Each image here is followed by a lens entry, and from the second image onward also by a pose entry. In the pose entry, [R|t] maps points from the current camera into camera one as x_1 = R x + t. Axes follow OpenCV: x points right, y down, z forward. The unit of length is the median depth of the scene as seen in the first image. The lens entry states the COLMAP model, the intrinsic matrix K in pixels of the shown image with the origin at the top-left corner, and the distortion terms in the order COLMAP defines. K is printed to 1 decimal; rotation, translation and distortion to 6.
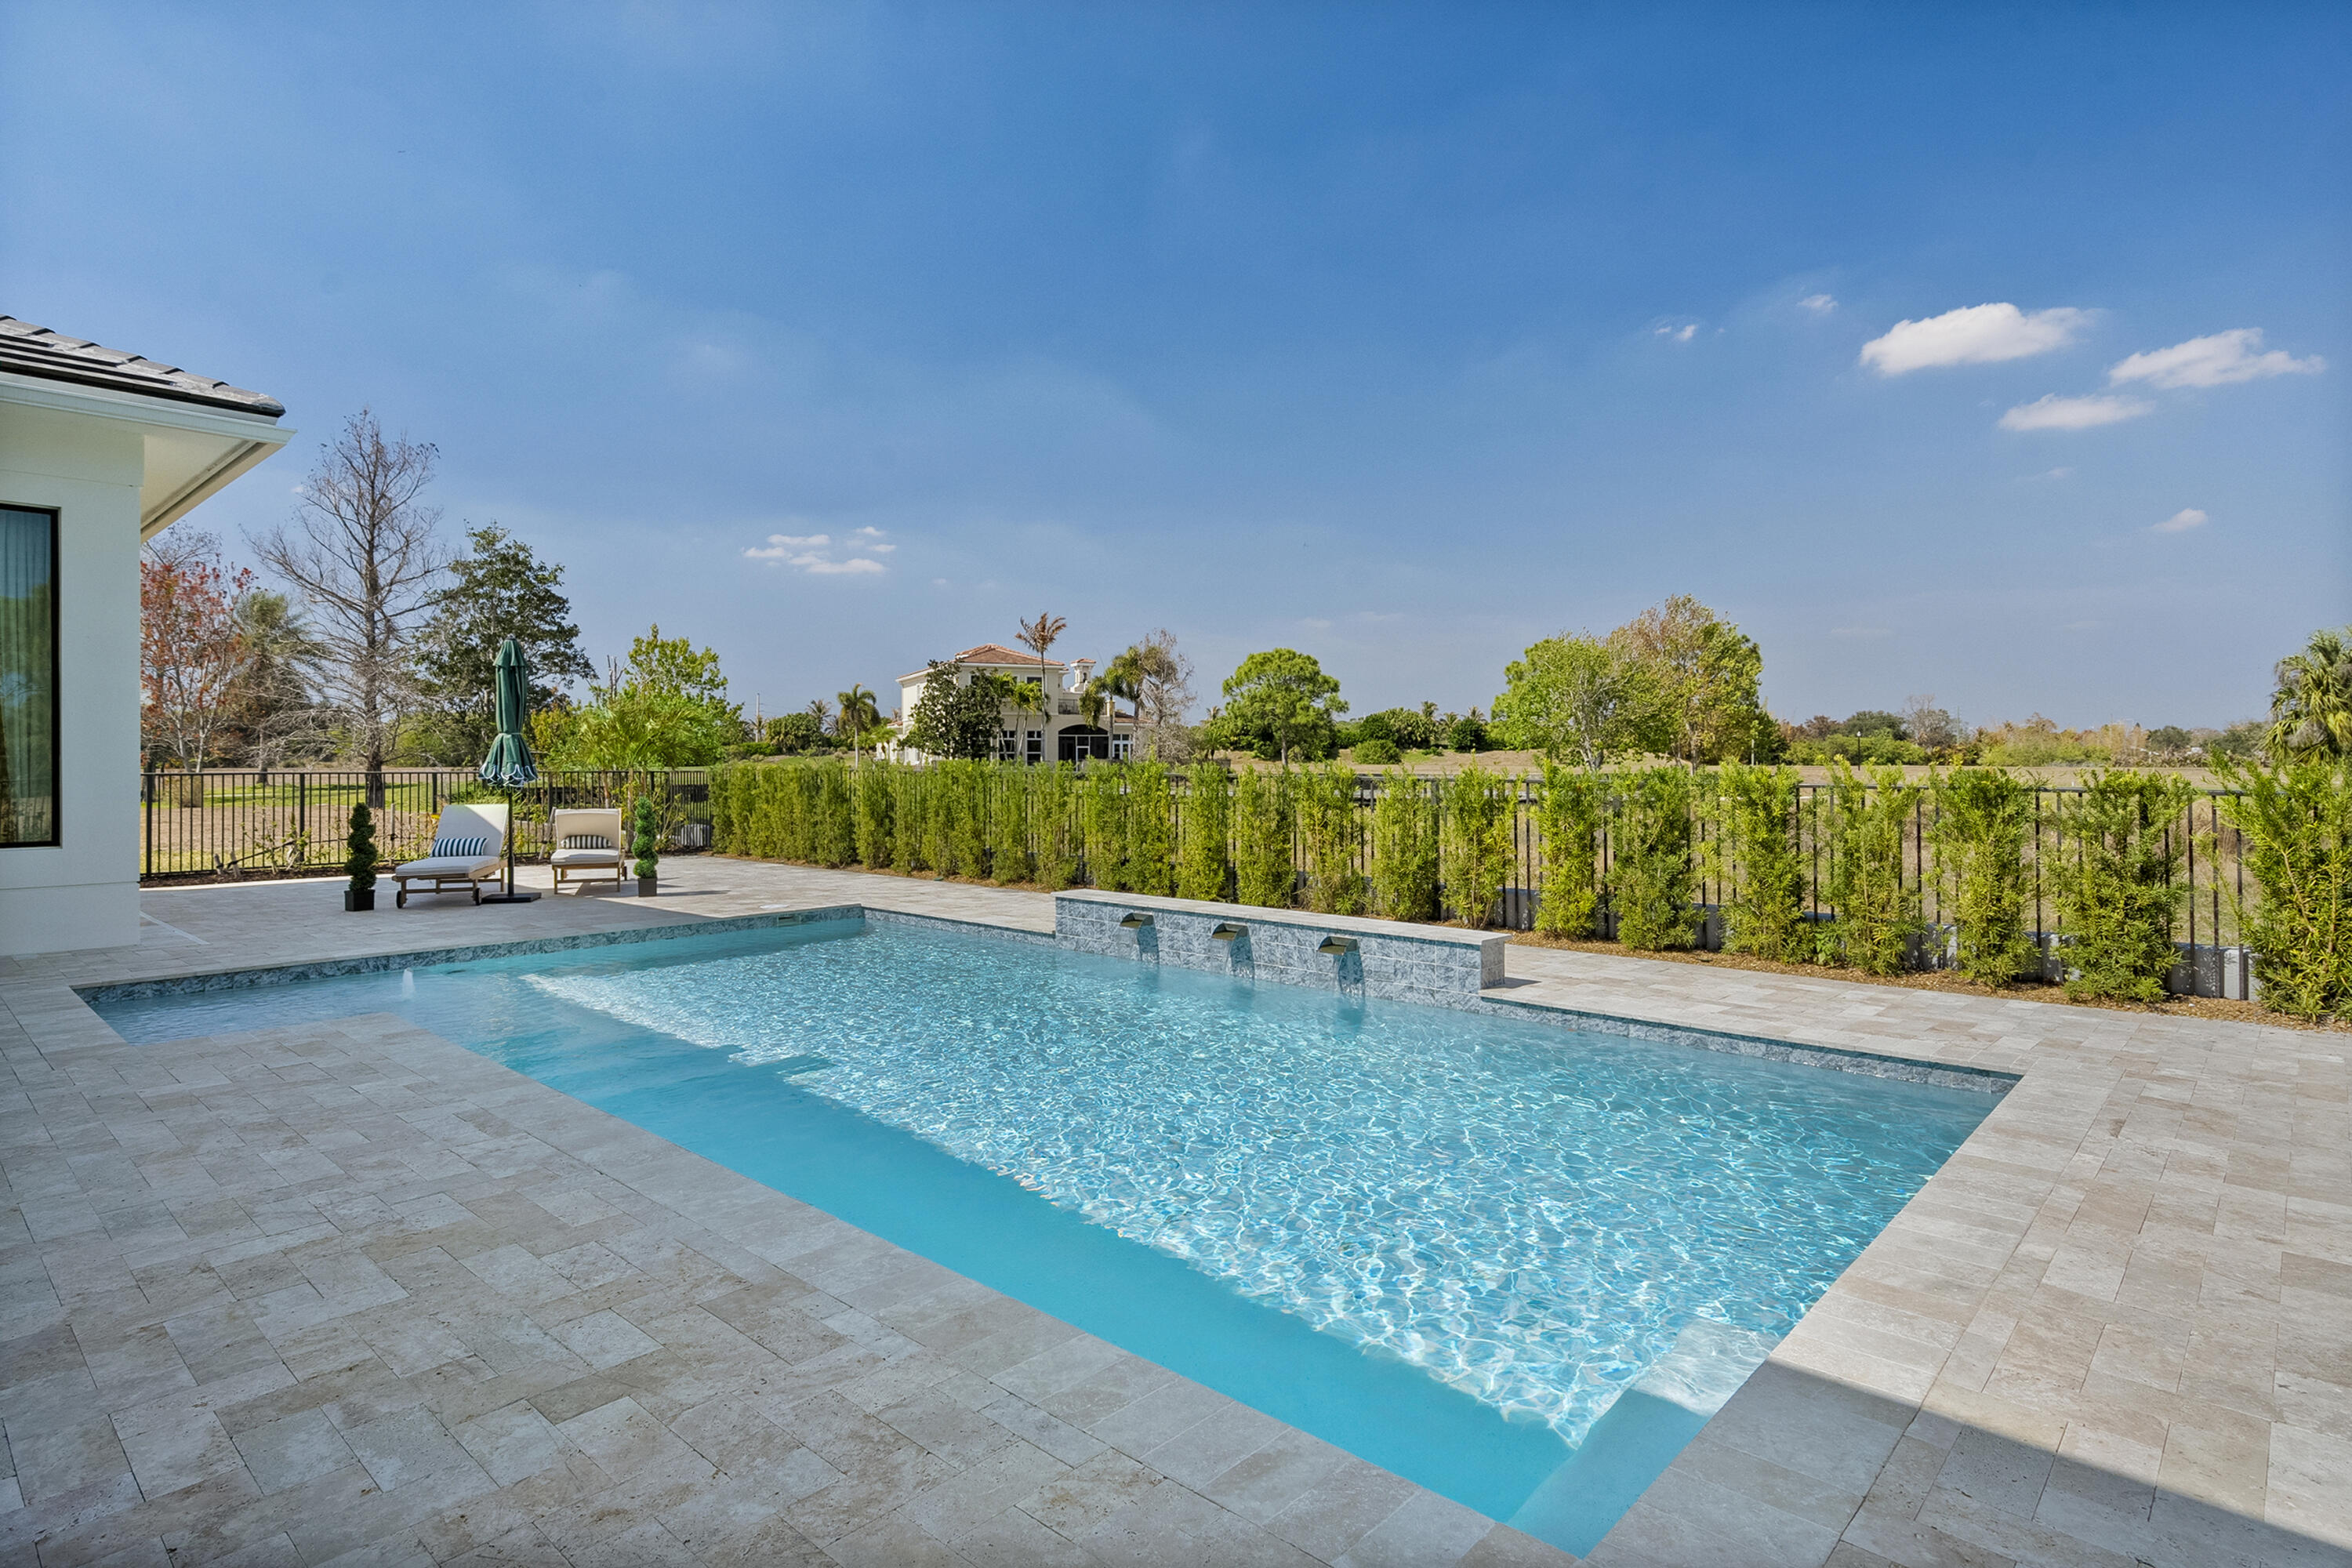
lens RADIAL K [[1225.9, 0, 1180.7], [0, 1225.9, 776.8], [0, 0, 1]] dist [-0.003590, -0.000336]
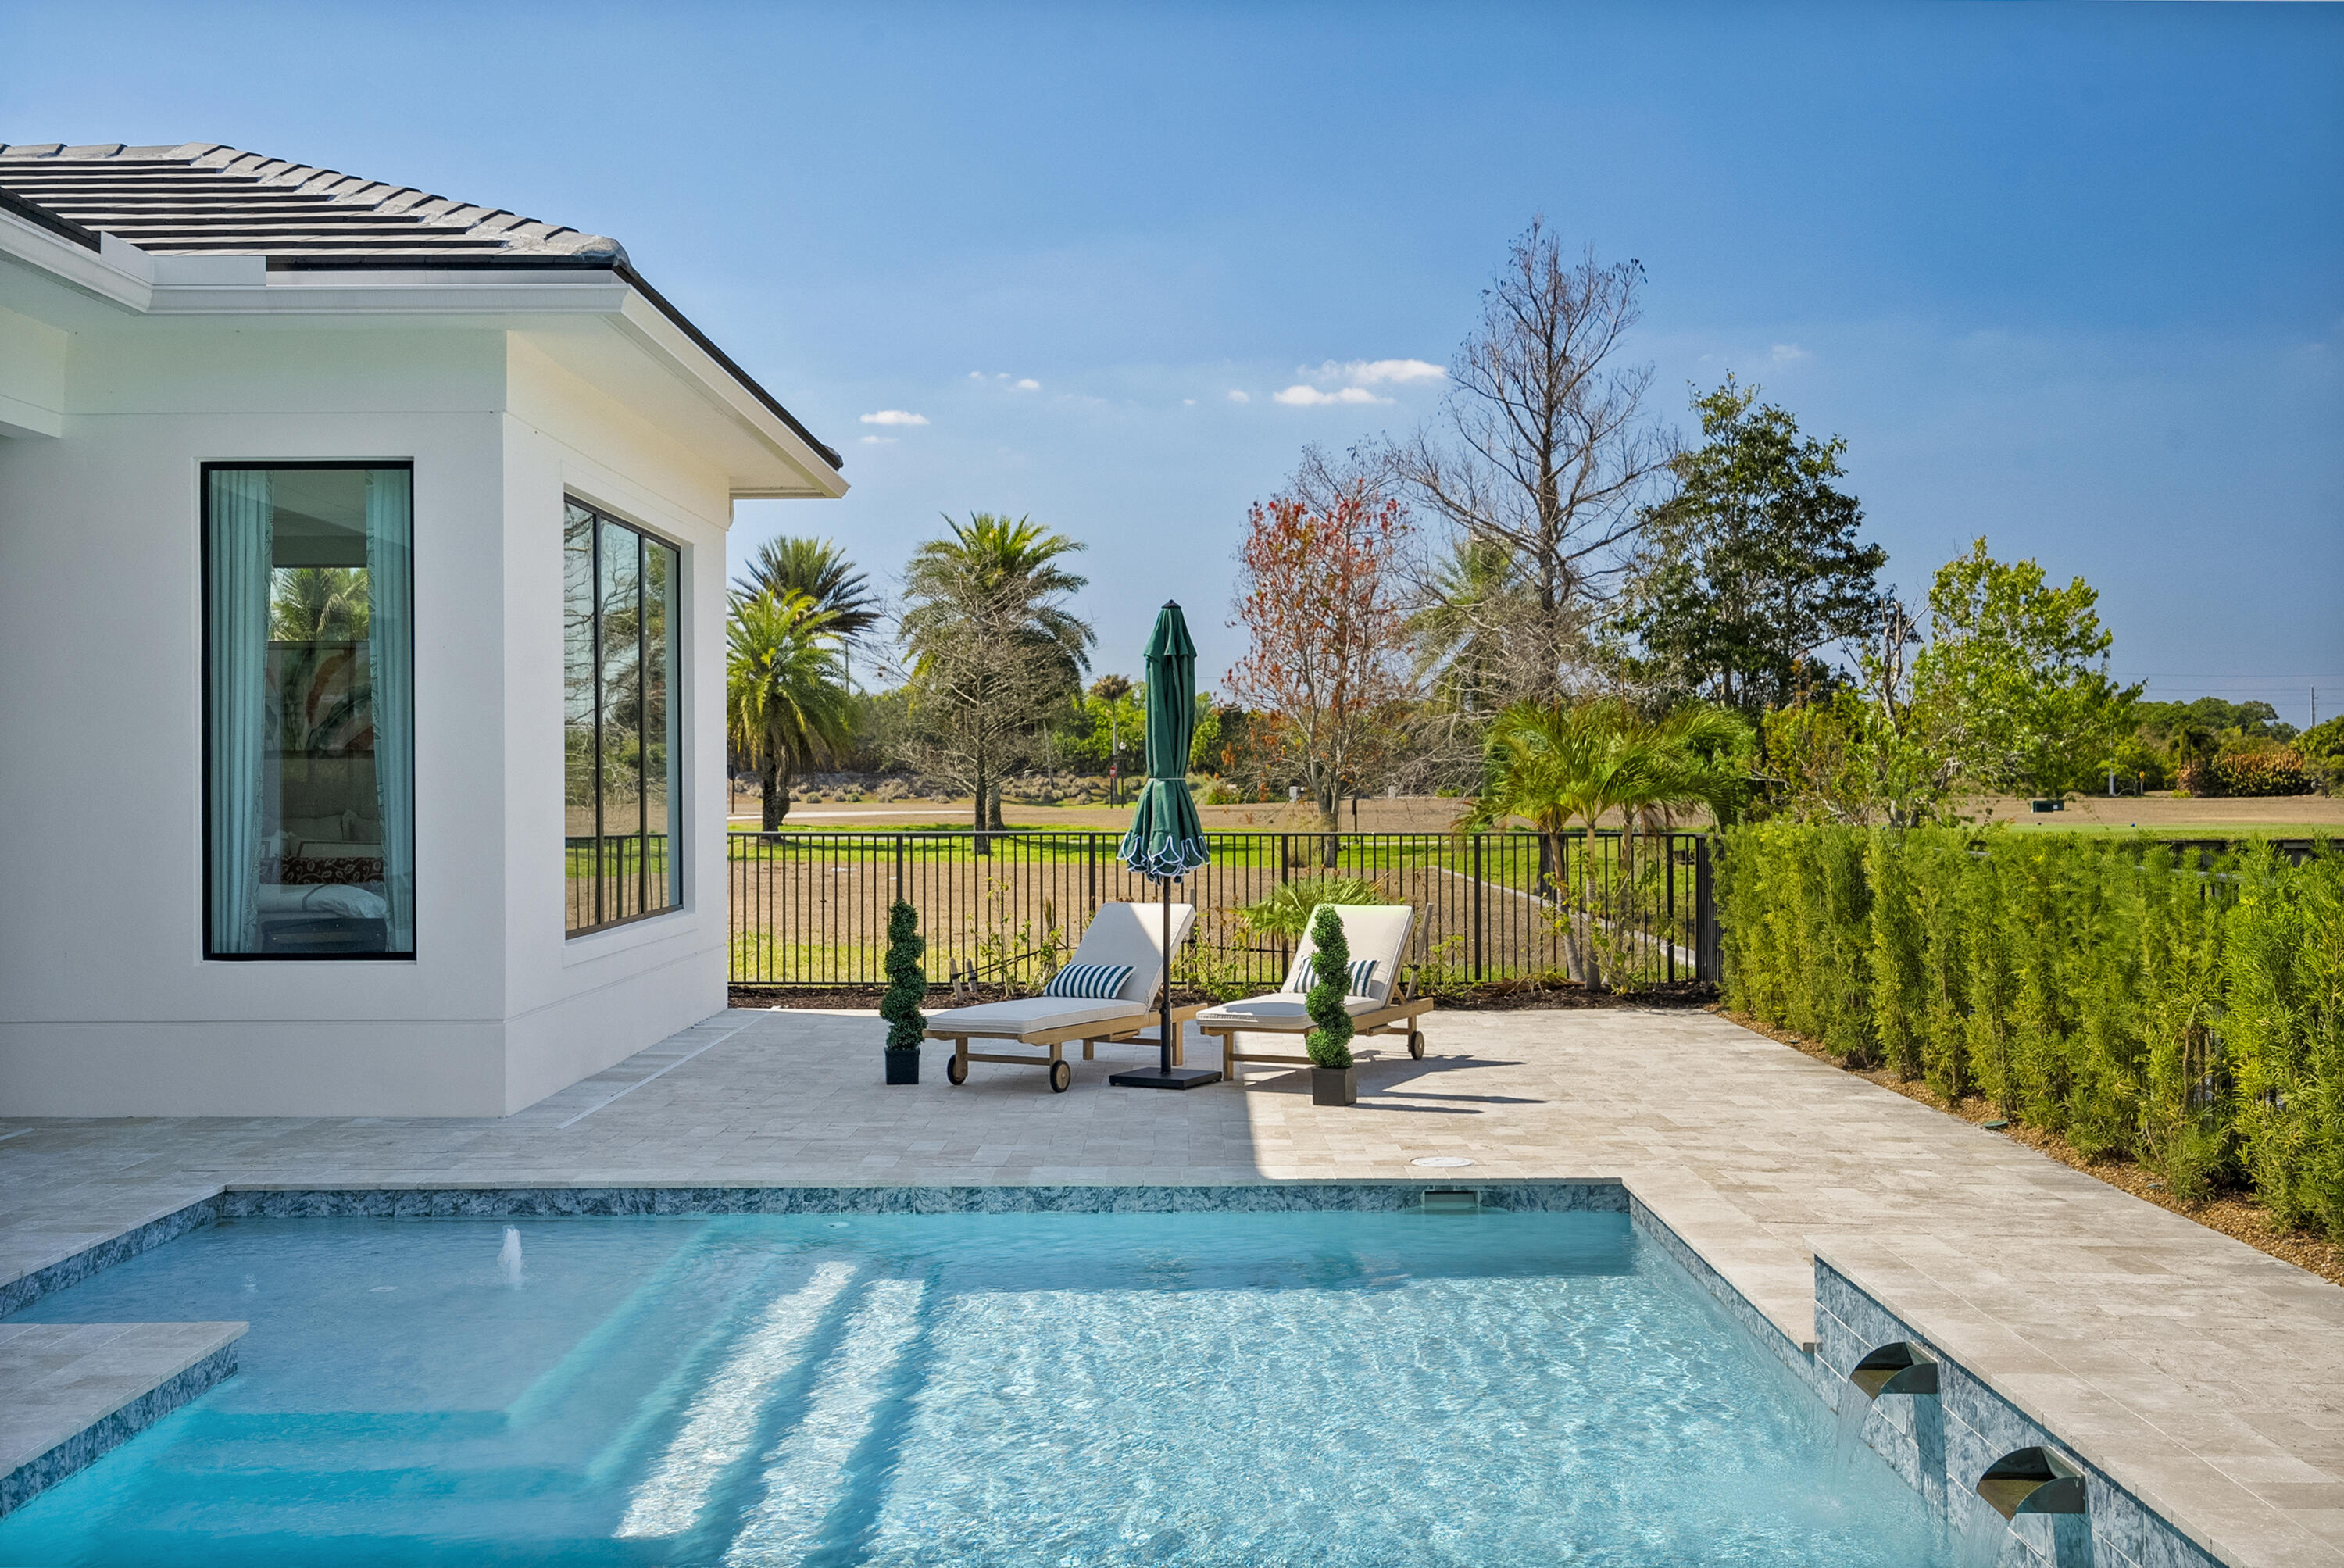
lens RADIAL K [[2305.9, 0, 1172.9], [0, 2305.9, 778.9], [0, 0, 1]] dist [-0.002243, 0.000000]
pose [[0.671126, -0.002523, -0.741339, 0.064061], [-0.009160, 0.999890, -0.011695, -0.006900], [0.741287, 0.014640, 0.671029, 0.097399]]
